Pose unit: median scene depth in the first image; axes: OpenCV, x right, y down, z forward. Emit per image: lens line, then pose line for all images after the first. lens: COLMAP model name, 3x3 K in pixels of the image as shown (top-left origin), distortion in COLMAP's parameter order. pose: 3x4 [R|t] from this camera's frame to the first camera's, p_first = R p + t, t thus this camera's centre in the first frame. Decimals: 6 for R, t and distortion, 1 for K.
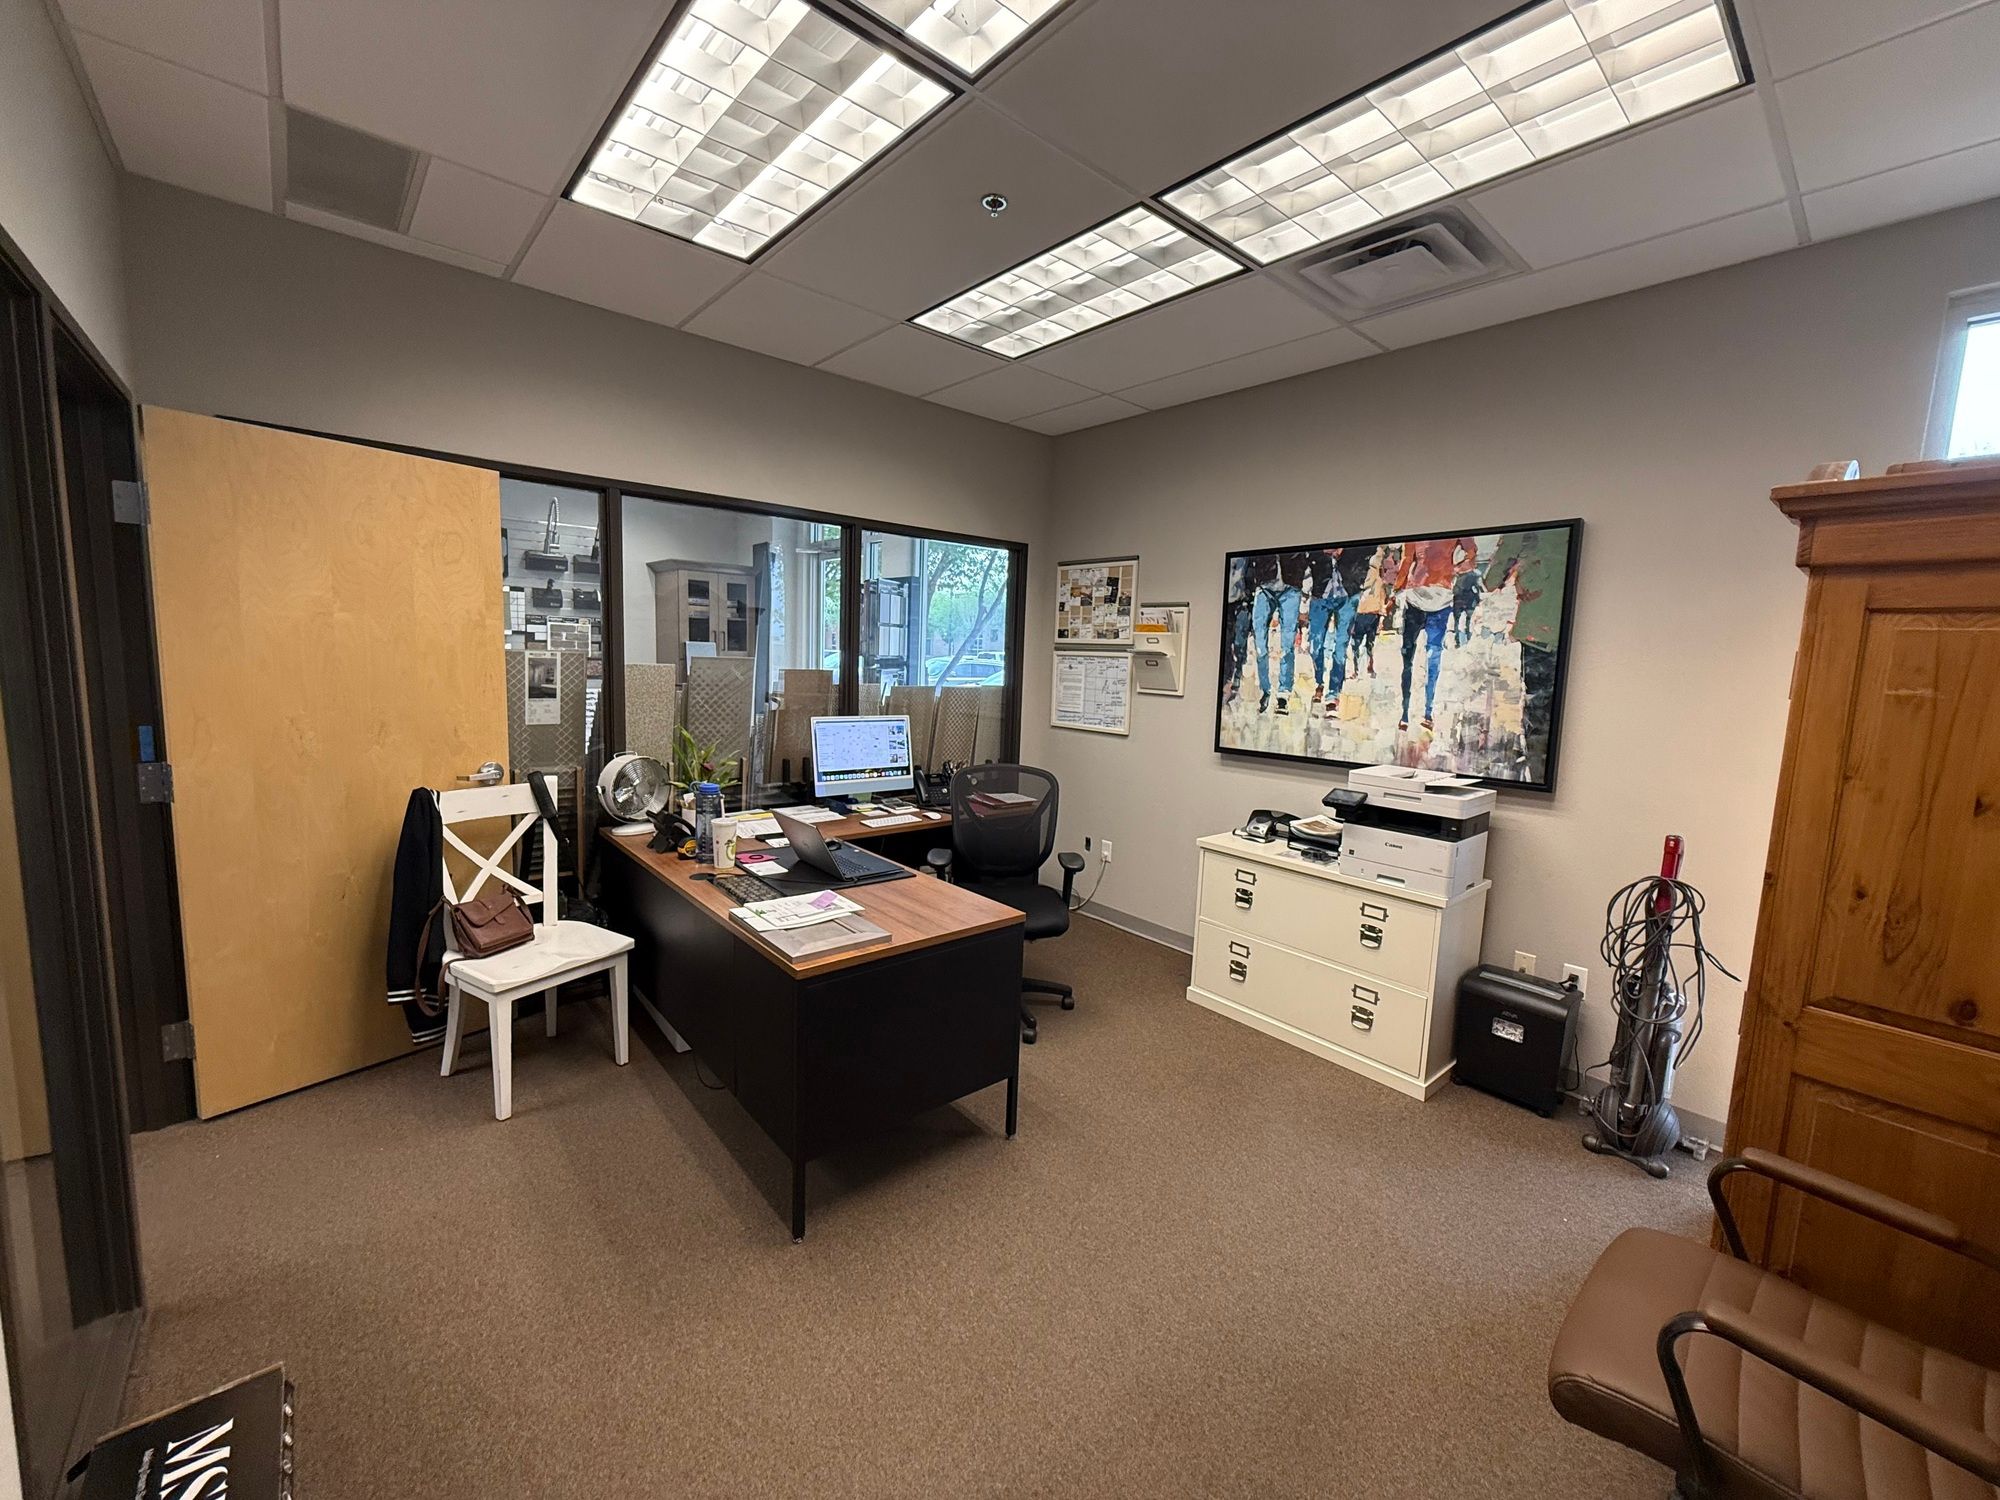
lens RADIAL K [[798.1, 0, 998.2], [0, 798.1, 744.4], [0, 0, 1]] dist [0.000313, 0.000089]
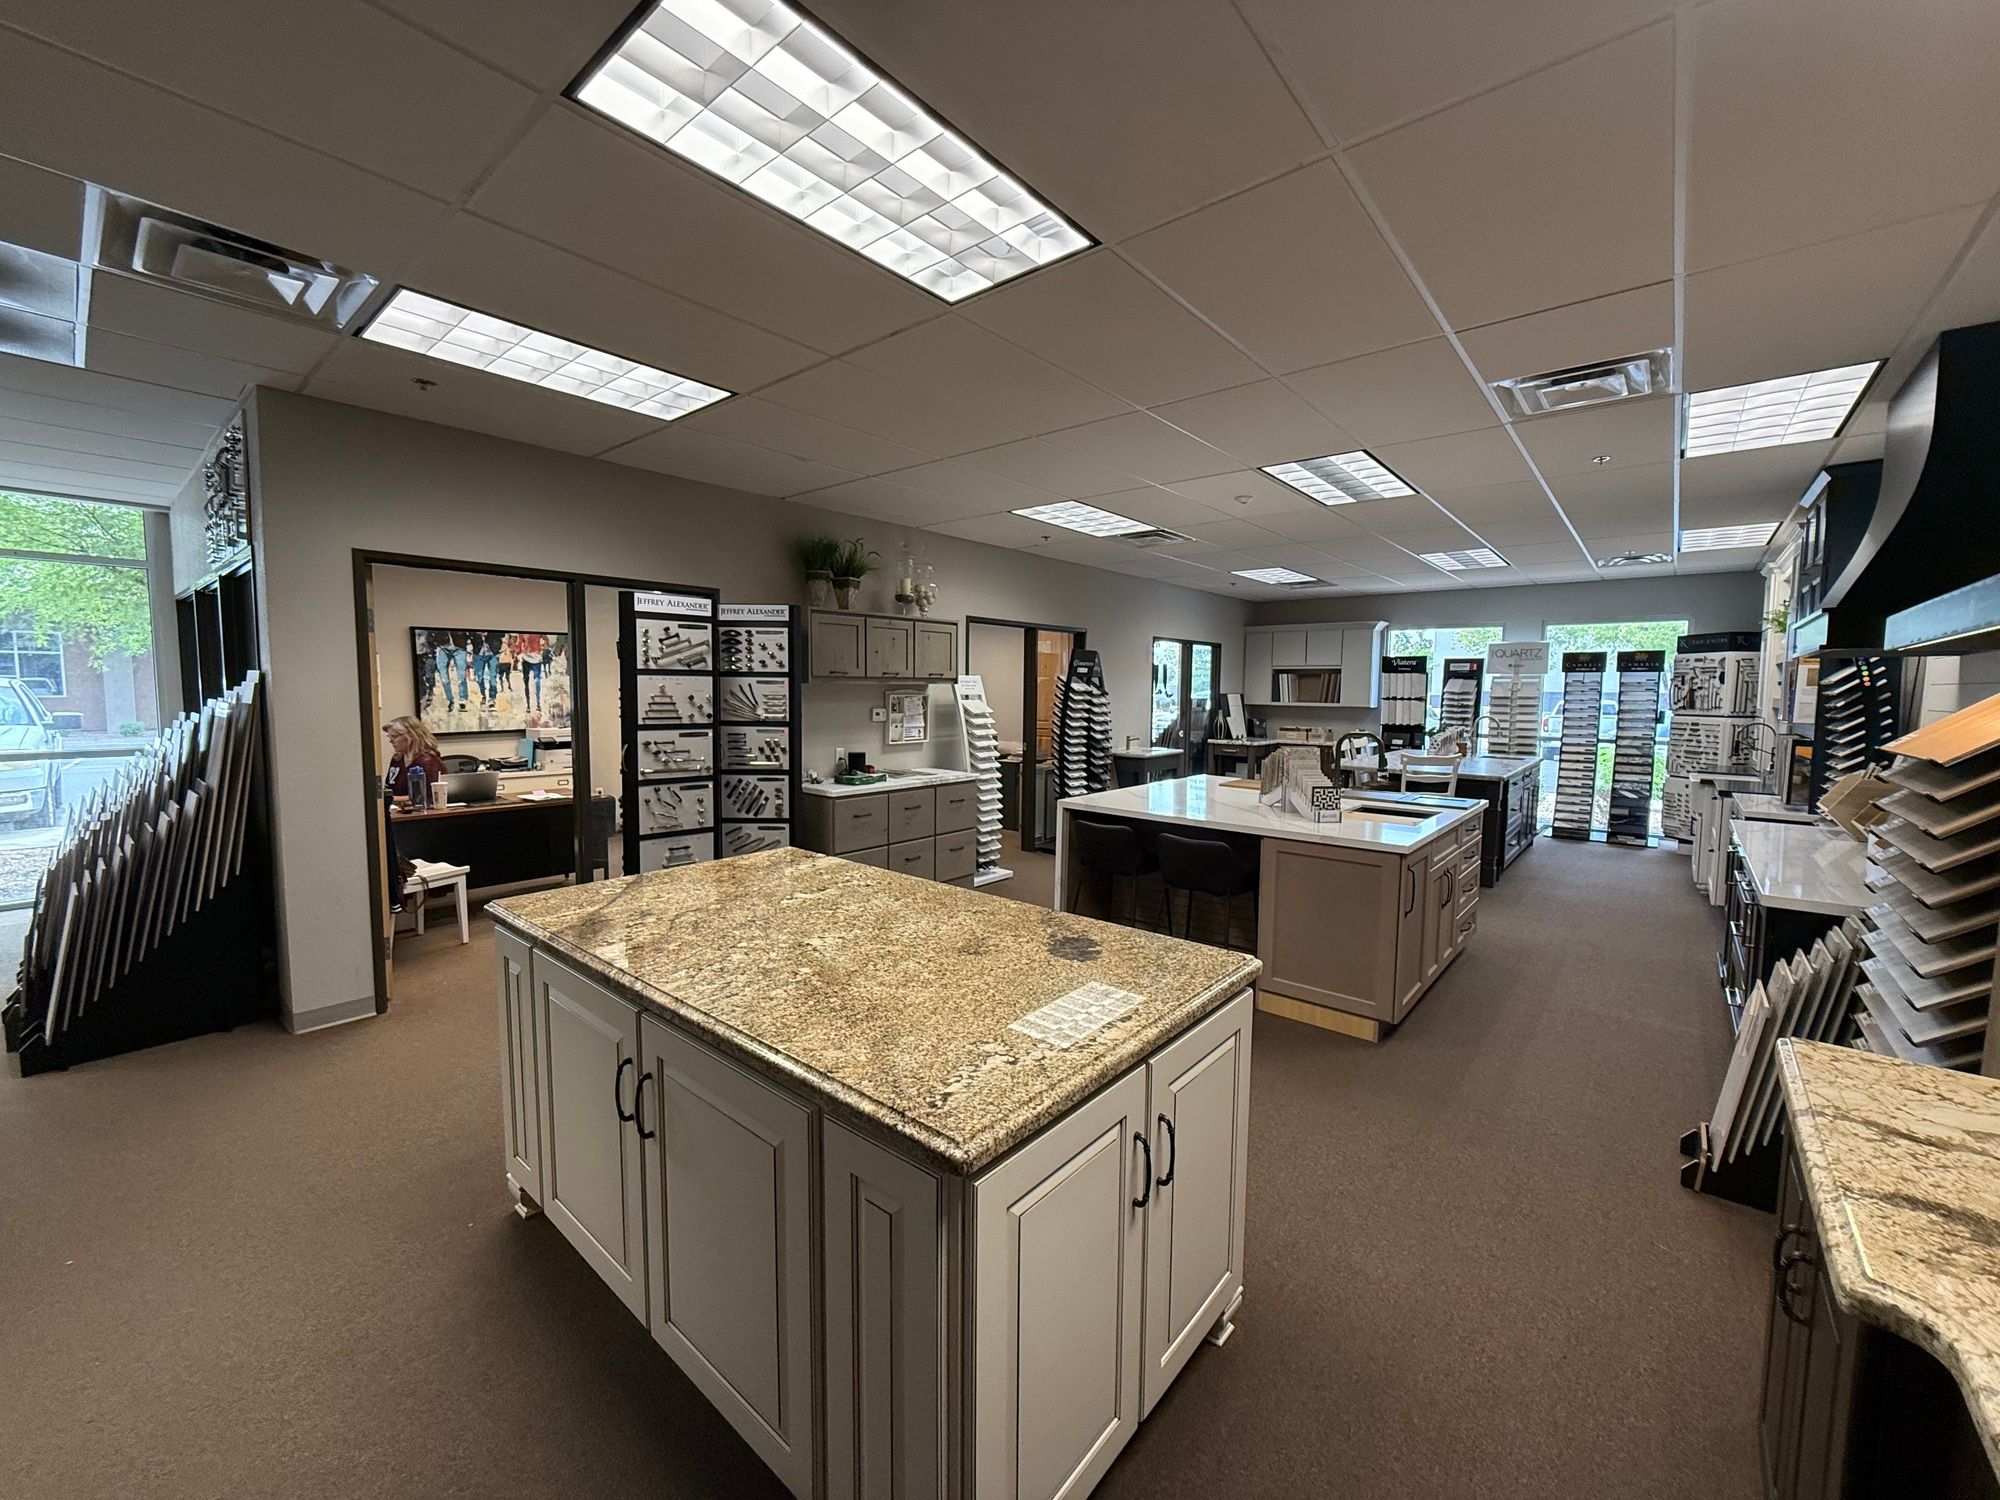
lens RADIAL K [[798.1, 0, 999.0], [0, 798.1, 750.4], [0, 0, 1]] dist [0.000313, 0.000089]
pose [[-0.159102, -0.115037, 0.980537, -1.974956], [0.103473, 0.985775, 0.132442, -0.074651], [-0.981825, 0.122531, -0.144936, -0.010823]]
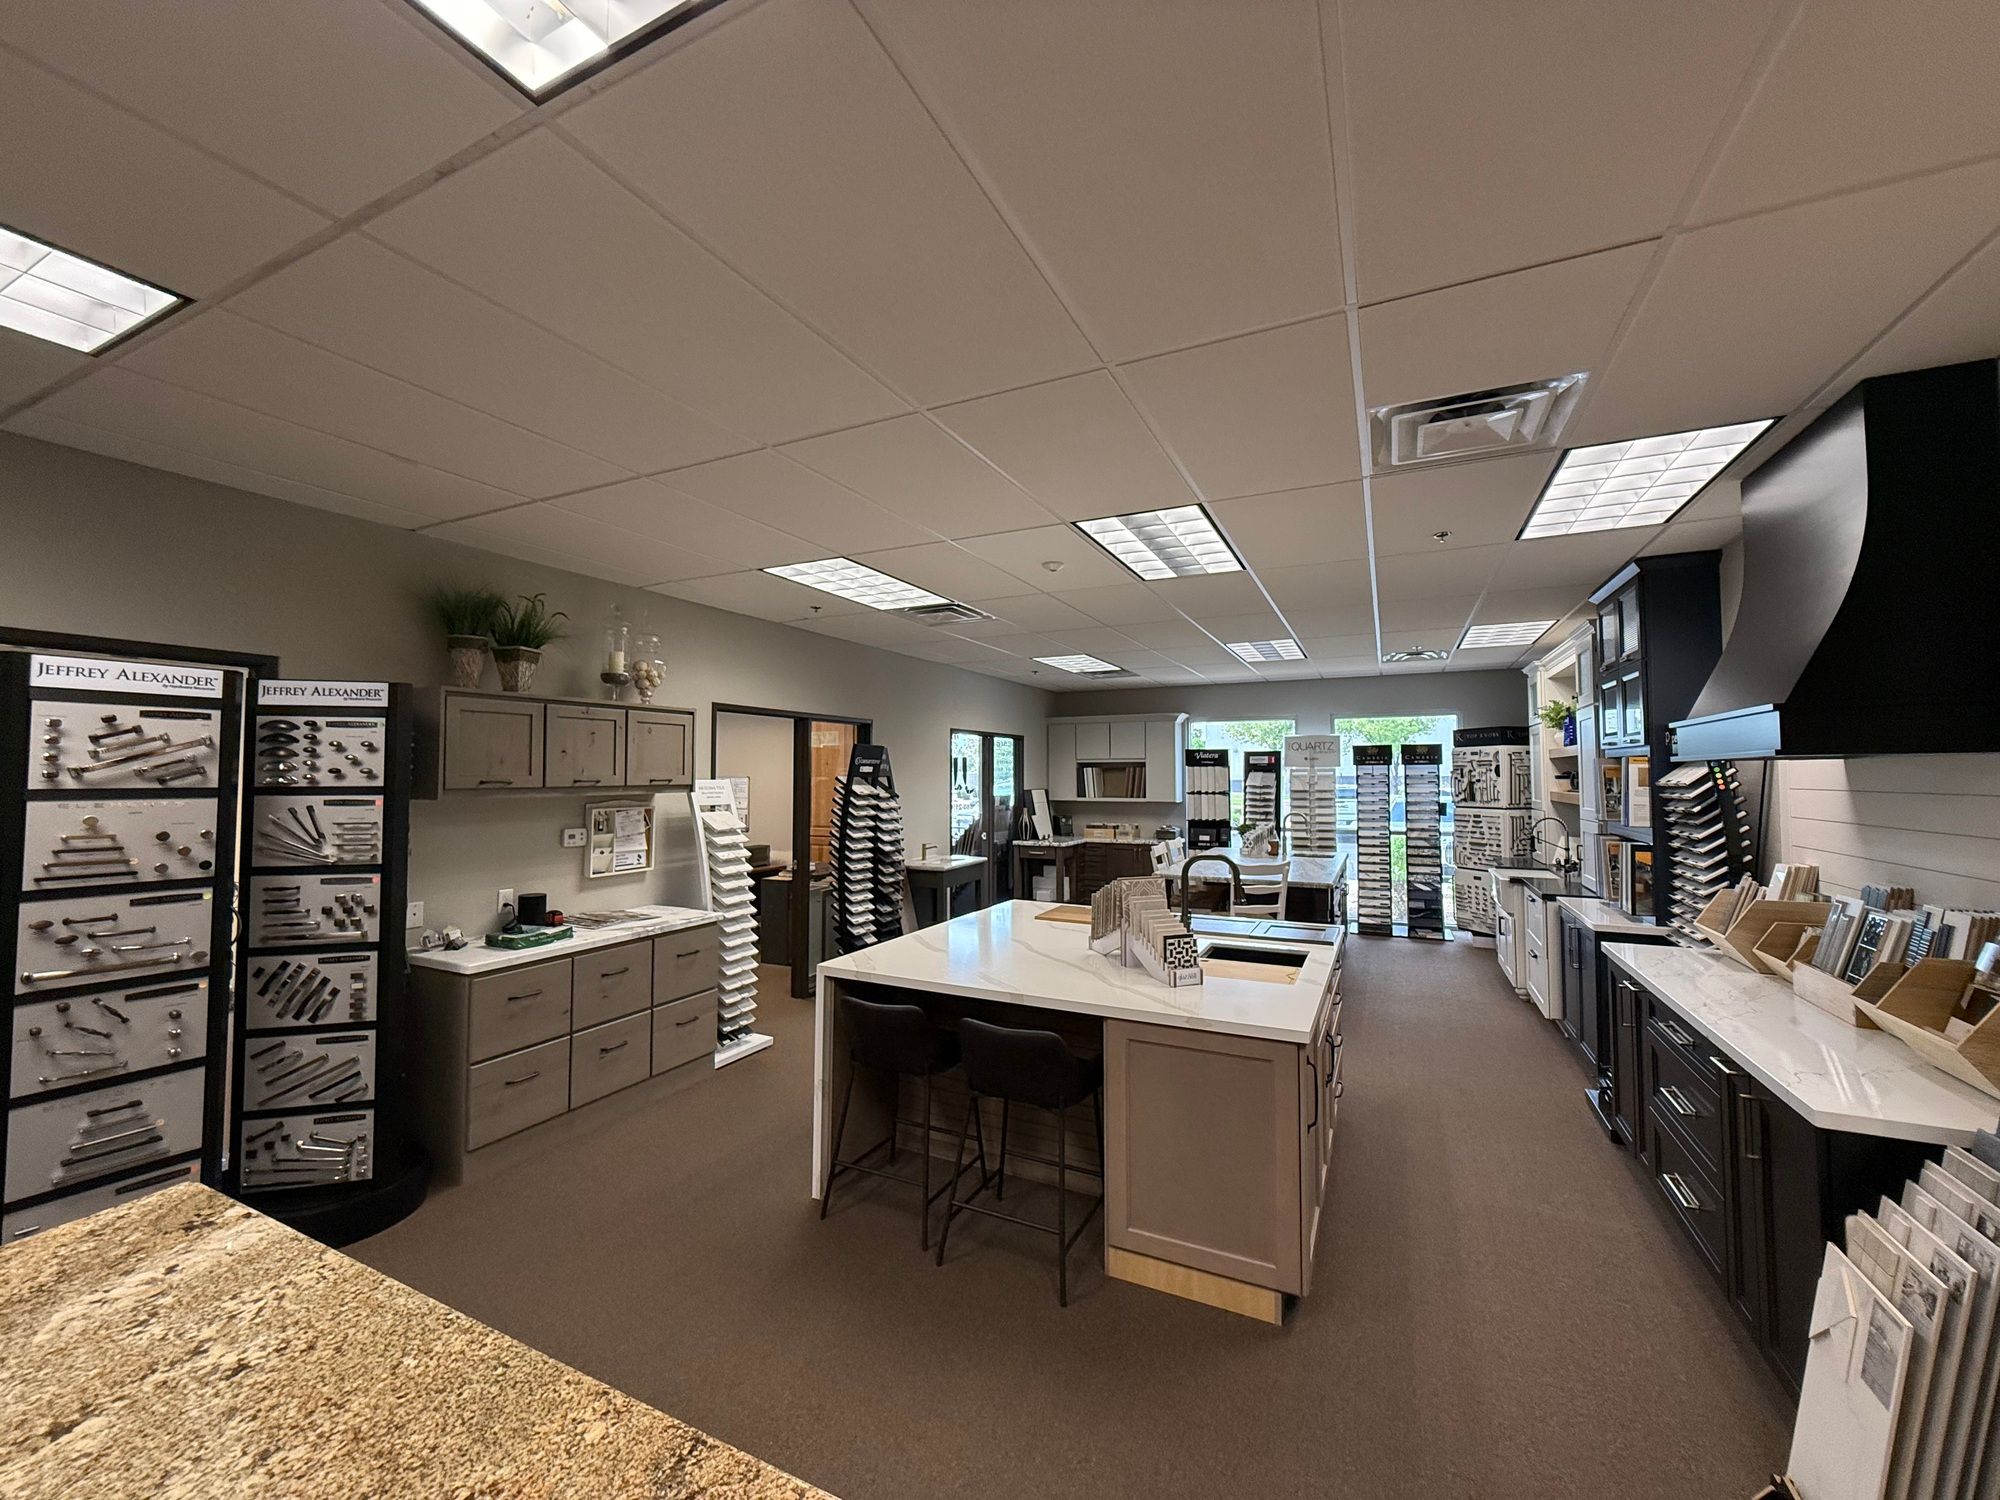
lens RADIAL K [[798.1, 0, 995.5], [0, 798.1, 744.5], [0, 0, 1]] dist [0.000313, 0.000089]
pose [[-0.391601, 0.001366, 0.920134, -1.255378], [0.098423, 0.994324, 0.040412, -0.081426], [-0.914856, 0.106388, -0.389513, -0.291086]]
